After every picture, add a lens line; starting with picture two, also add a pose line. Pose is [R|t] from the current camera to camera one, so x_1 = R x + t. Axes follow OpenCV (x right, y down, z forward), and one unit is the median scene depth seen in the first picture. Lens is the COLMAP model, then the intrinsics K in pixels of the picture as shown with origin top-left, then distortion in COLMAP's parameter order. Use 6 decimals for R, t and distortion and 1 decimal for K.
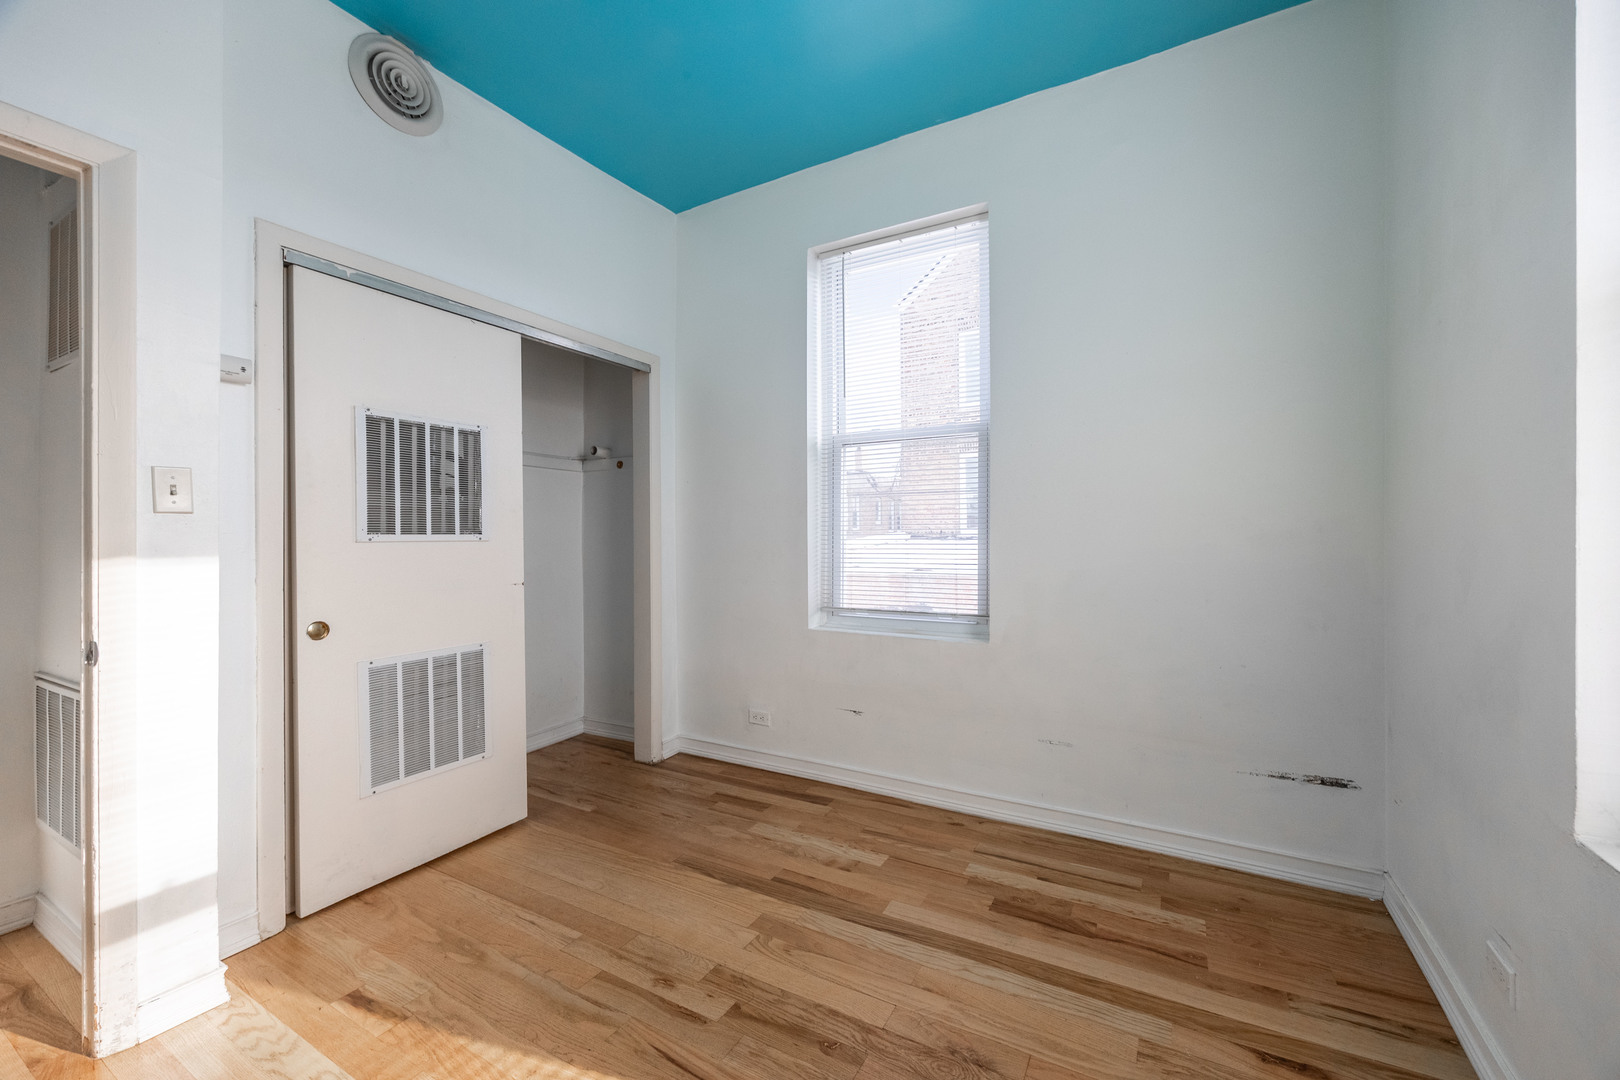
lens RADIAL K [[633.3, 0, 831.4], [0, 633.3, 542.6], [0, 0, 1]] dist [-0.002375, -0.000096]
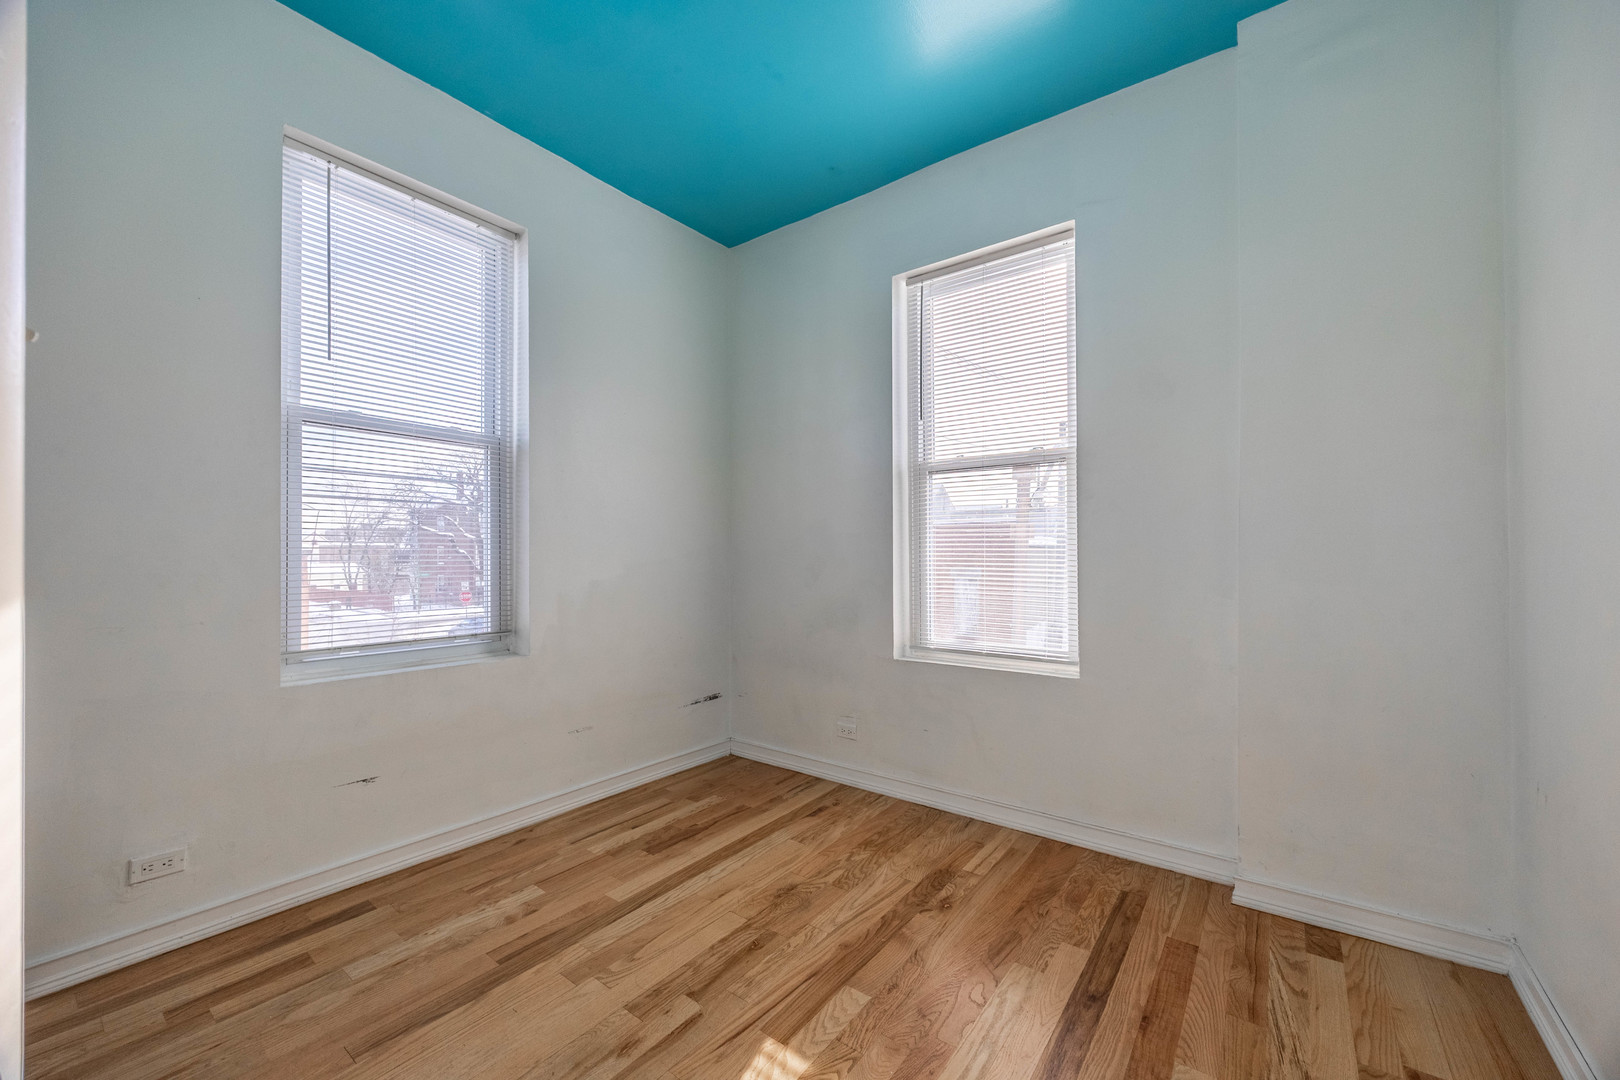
lens RADIAL K [[633.3, 0, 831.4], [0, 633.3, 542.6], [0, 0, 1]] dist [-0.002375, -0.000096]
pose [[0.116473, 0.024534, 0.992891, -0.912009], [0.004709, 0.999670, -0.025254, 0.004247], [-0.993183, 0.007617, 0.116319, 0.486263]]
